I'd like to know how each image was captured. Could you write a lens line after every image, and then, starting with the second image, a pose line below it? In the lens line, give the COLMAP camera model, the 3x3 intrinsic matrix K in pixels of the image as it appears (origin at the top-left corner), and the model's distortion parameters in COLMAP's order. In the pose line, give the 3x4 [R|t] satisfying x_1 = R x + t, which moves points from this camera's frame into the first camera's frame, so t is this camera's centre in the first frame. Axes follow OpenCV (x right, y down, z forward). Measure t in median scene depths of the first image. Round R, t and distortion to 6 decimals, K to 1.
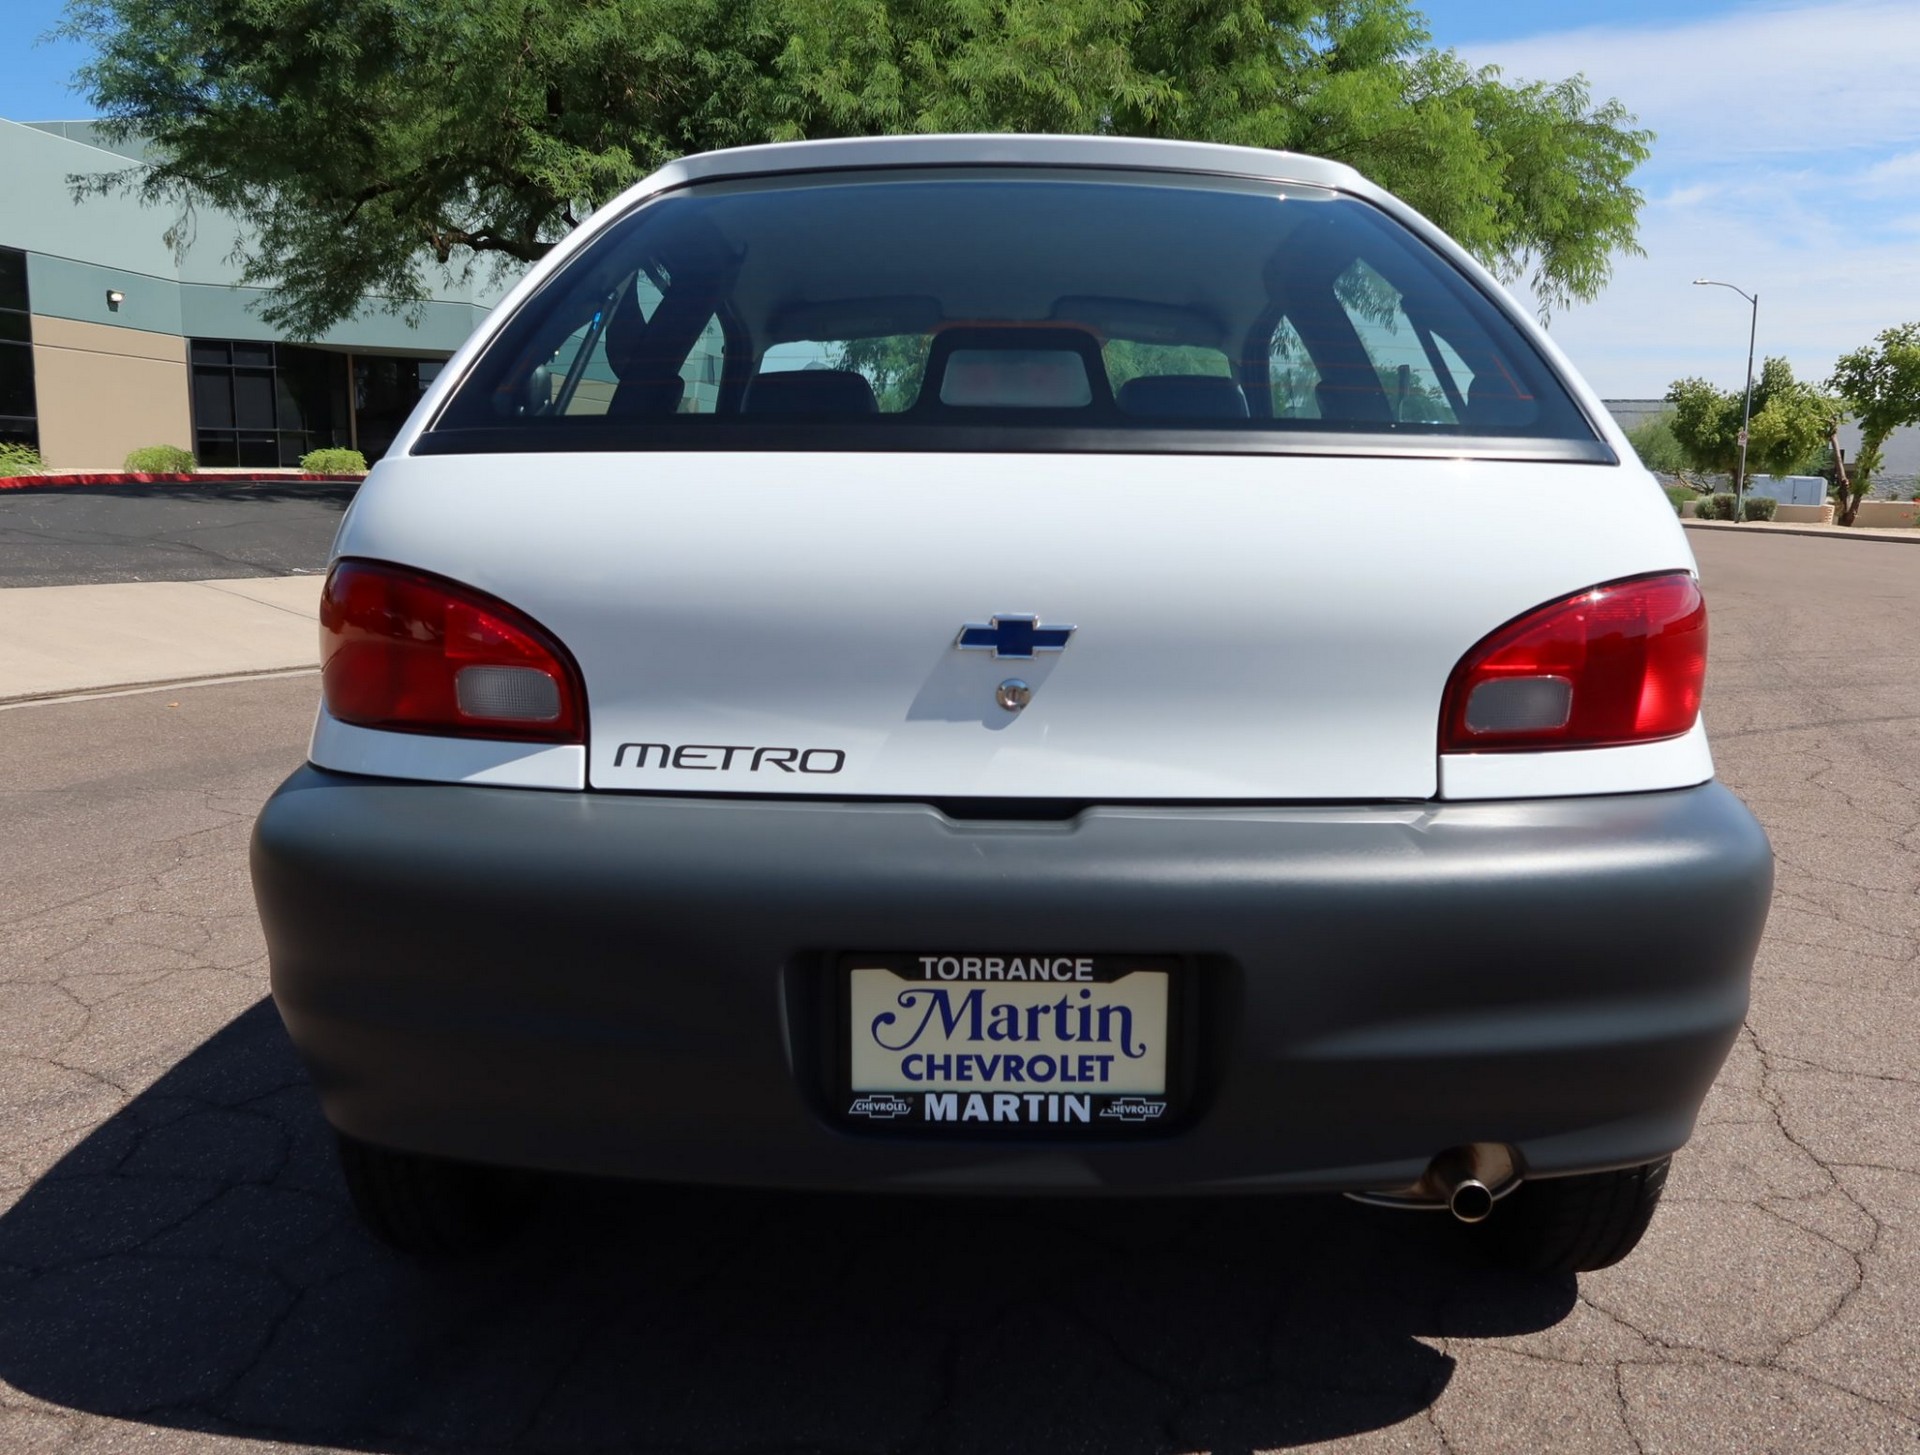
lens RADIAL K [[1502.9, 0, 956.7], [0, 1502.9, 718.8], [0, 0, 1]] dist [-0.029924, 0.017166]
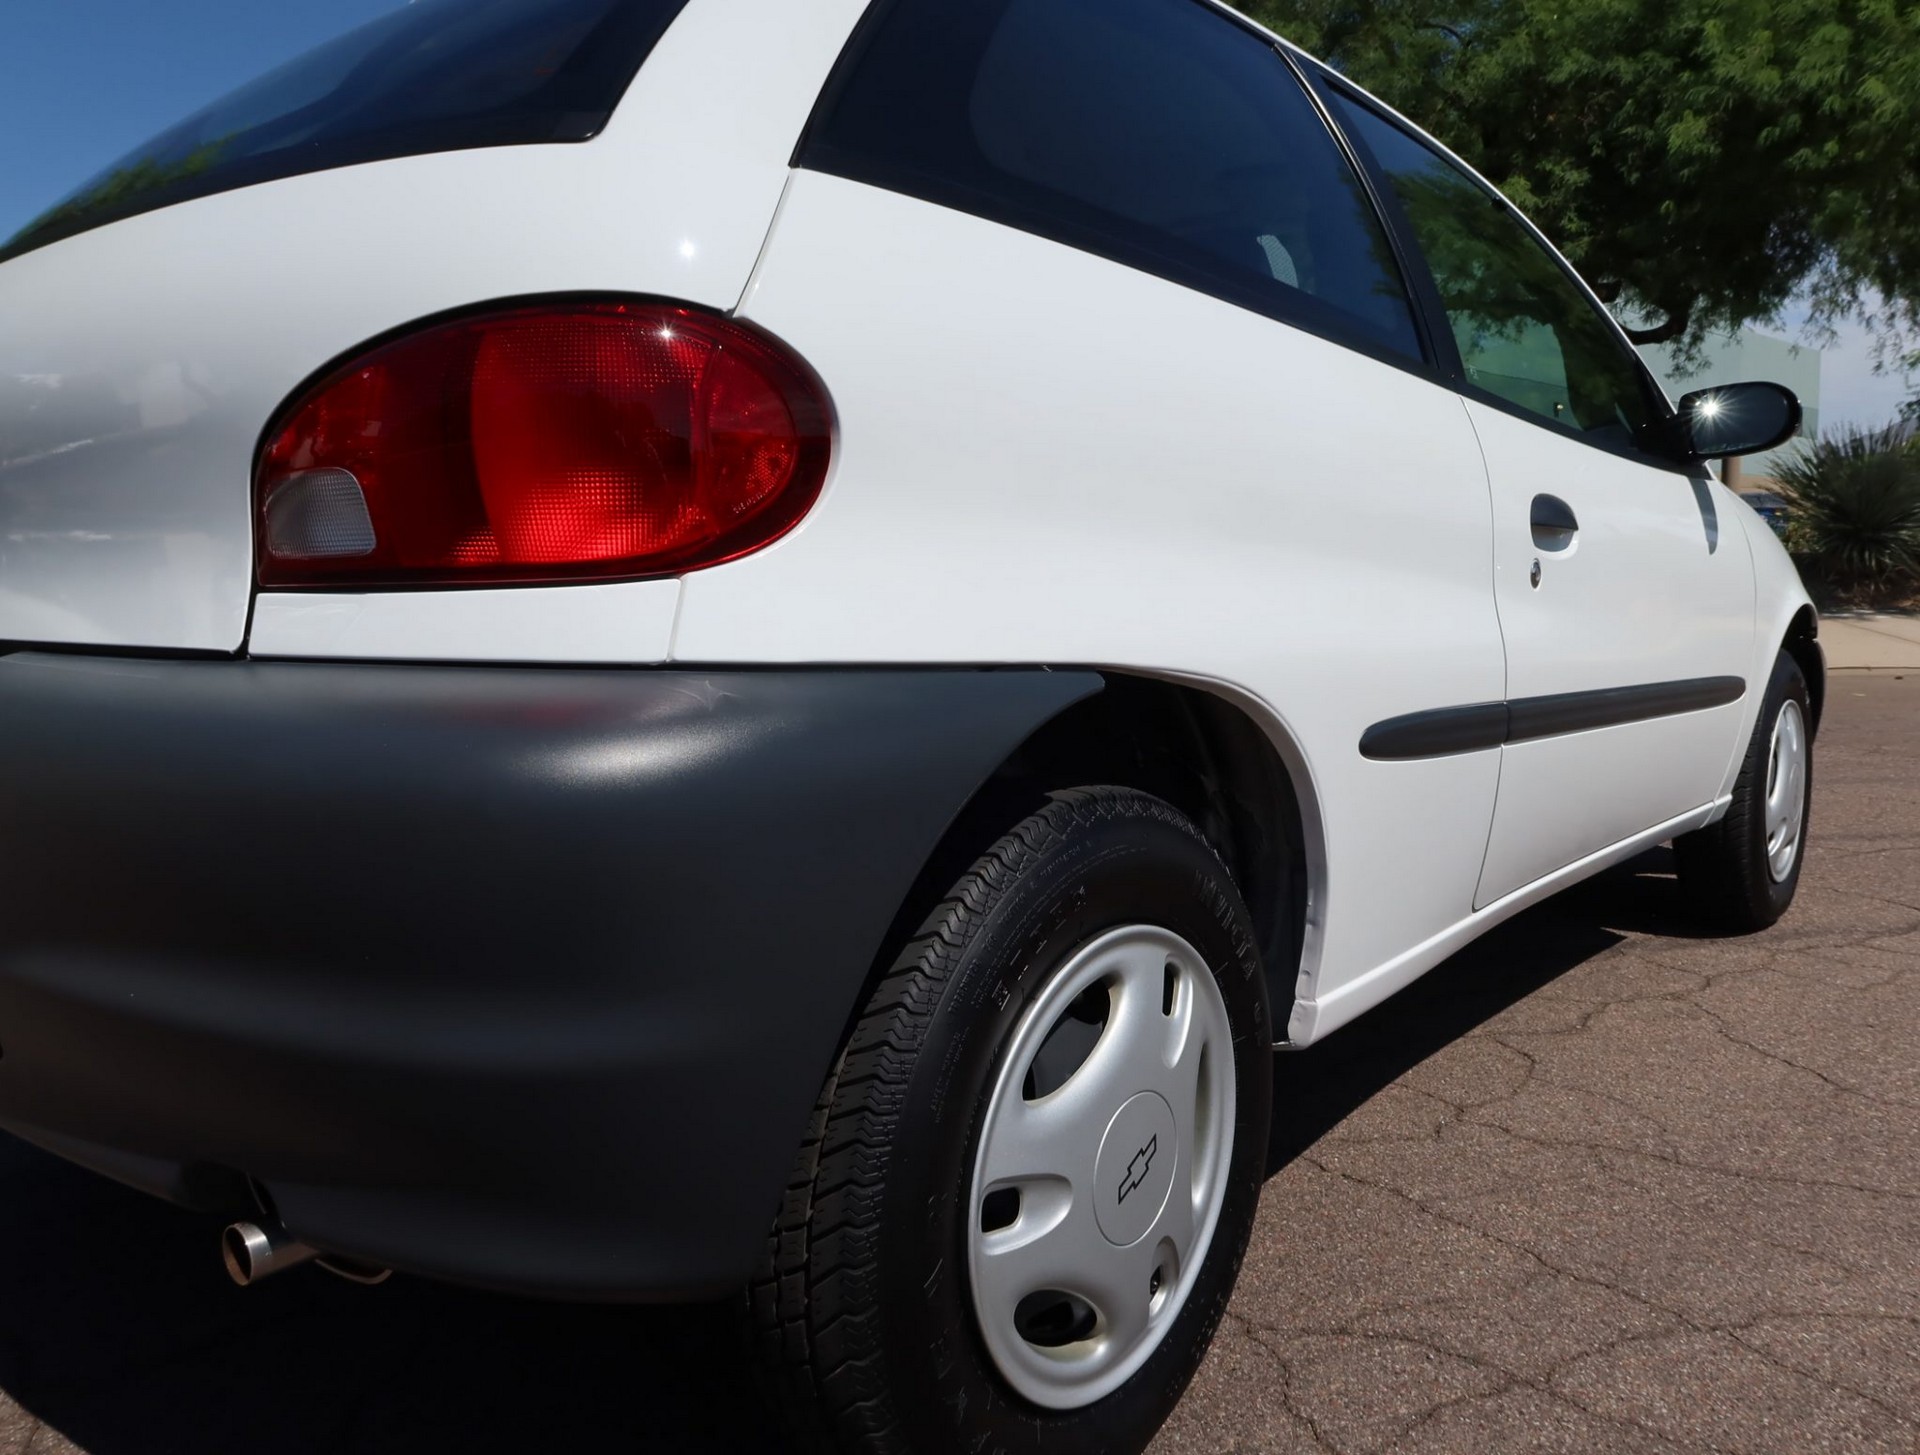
lens RADIAL K [[1502.9, 0, 956.7], [0, 1502.9, 718.8], [0, 0, 1]] dist [-0.029924, 0.017166]
pose [[0.784115, 0.049372, -0.618649, 1.032196], [-0.079298, 0.996630, -0.020970, 0.072413], [0.615529, 0.065500, 0.785388, 0.672000]]
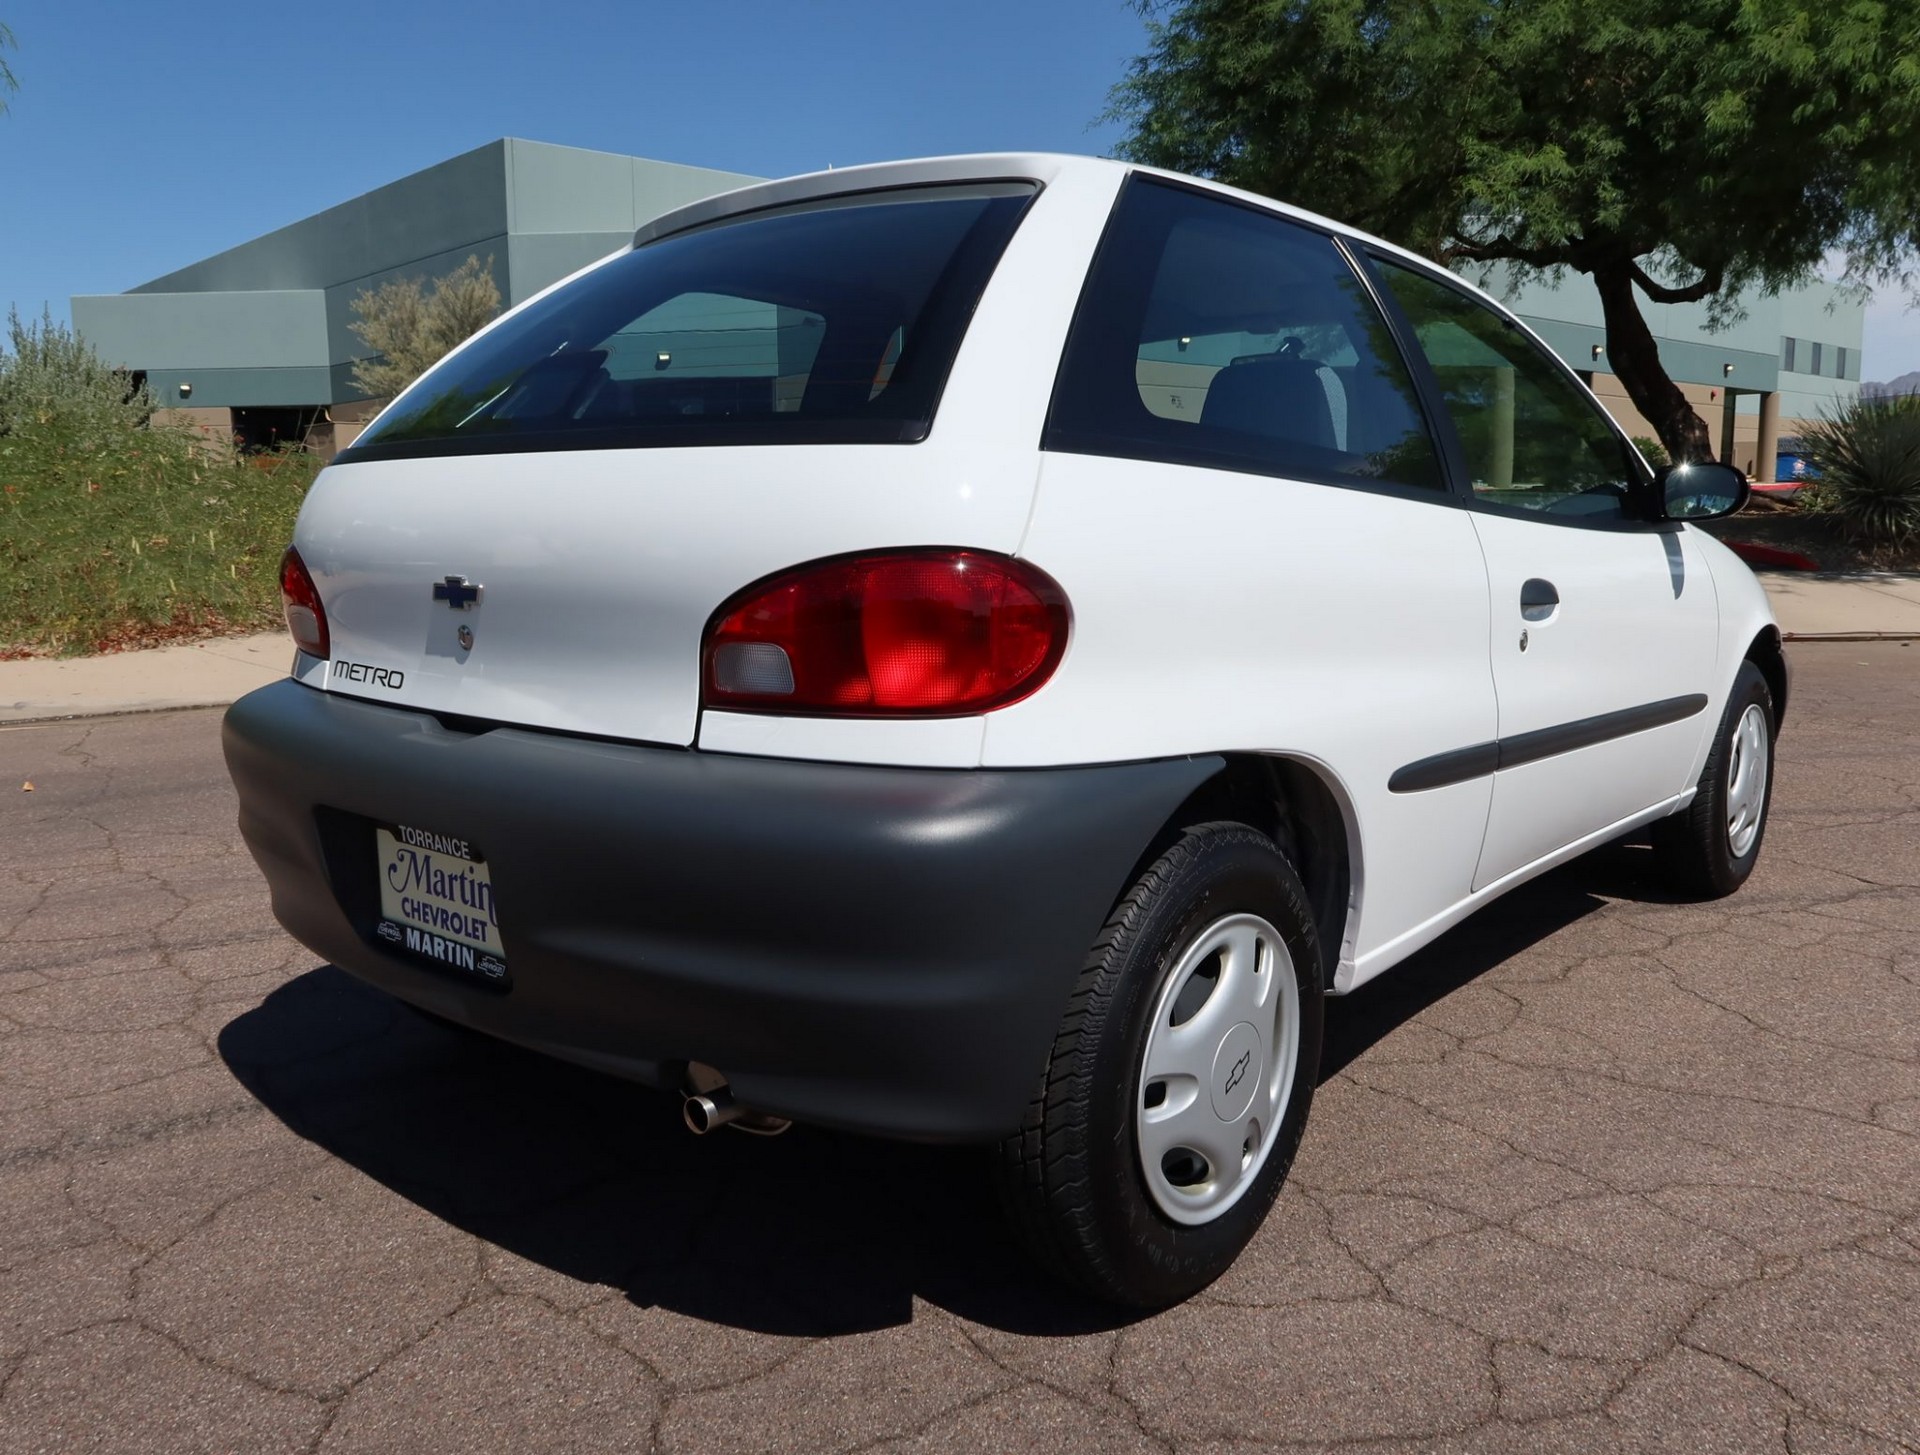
lens RADIAL K [[1502.9, 0, 956.7], [0, 1502.9, 718.8], [0, 0, 1]] dist [-0.029924, 0.017166]
pose [[0.772368, 0.080038, -0.630113, 1.203698], [-0.085488, 0.996102, 0.021740, -0.010741], [0.629397, 0.037076, 0.776199, 0.251936]]
